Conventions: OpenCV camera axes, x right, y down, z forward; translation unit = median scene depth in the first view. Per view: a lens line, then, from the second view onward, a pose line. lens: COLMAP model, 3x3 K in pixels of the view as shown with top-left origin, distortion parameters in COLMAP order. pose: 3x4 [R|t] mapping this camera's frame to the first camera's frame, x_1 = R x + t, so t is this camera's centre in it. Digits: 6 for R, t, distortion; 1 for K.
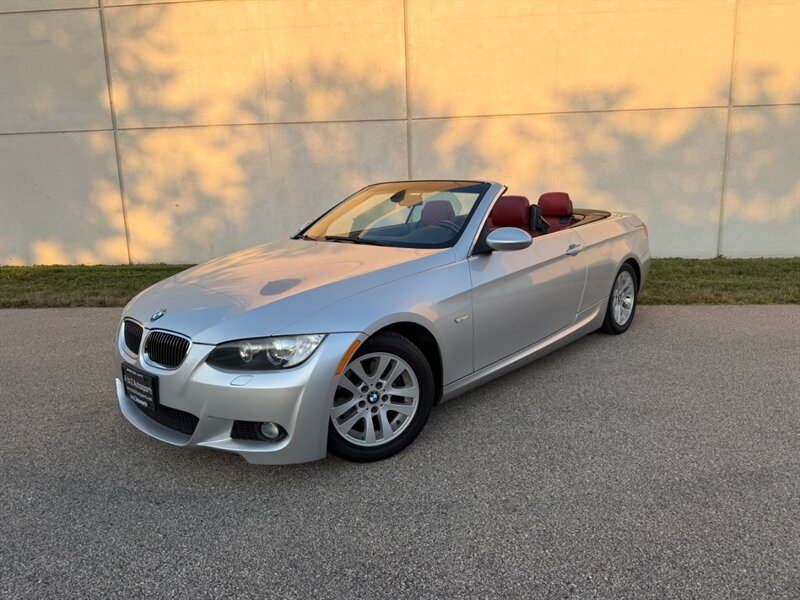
lens RADIAL K [[579.7, 0, 422.2], [0, 579.7, 300.4], [0, 0, 1]] dist [0.012020, -0.020313]
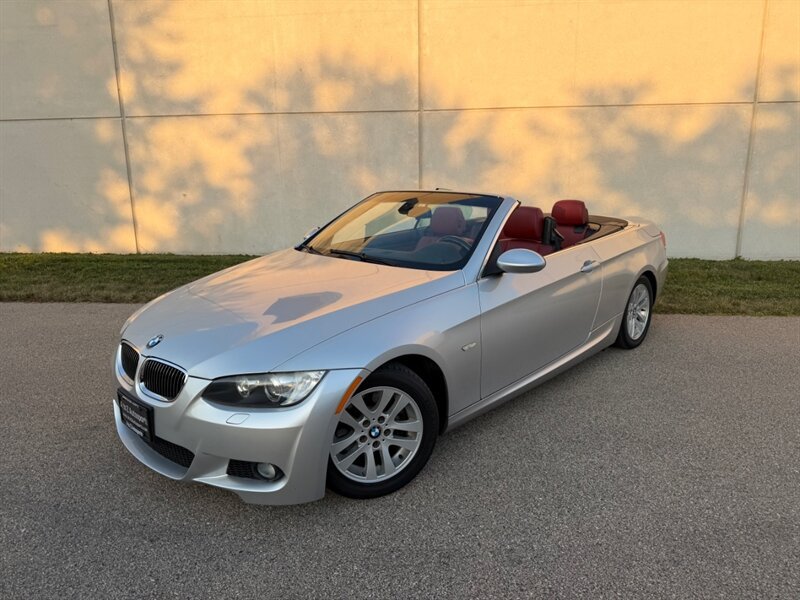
lens RADIAL K [[579.7, 0, 413.9], [0, 579.7, 303.2], [0, 0, 1]] dist [0.012020, -0.020313]
pose [[0.999436, 0.020071, -0.026913, 0.001488], [-0.019098, 0.999172, 0.035936, -0.080623], [0.027612, -0.035402, 0.998992, 0.048158]]
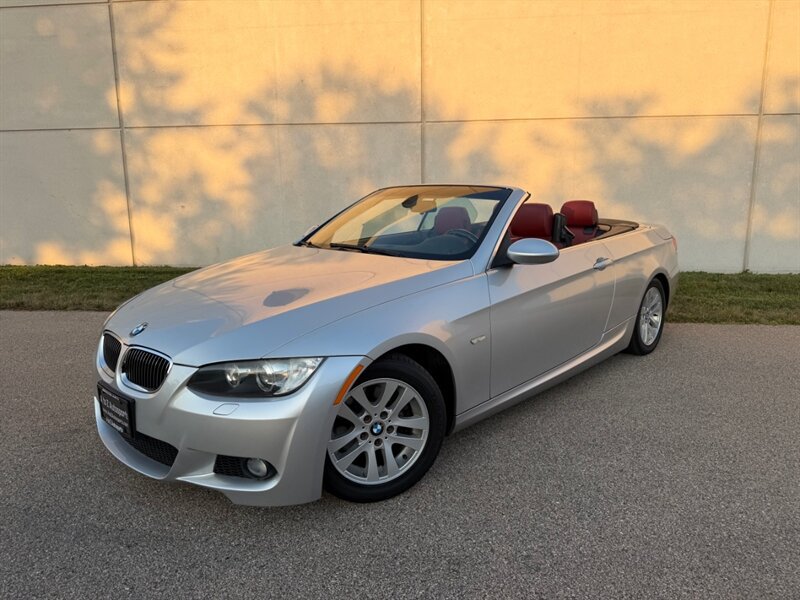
lens RADIAL K [[579.7, 0, 416.5], [0, 579.7, 305.0], [0, 0, 1]] dist [0.012020, -0.020313]
pose [[0.999489, 0.021231, -0.023896, -0.007141], [-0.021365, 0.999757, -0.005369, -0.016918], [0.023776, 0.005877, 0.999700, 0.116567]]
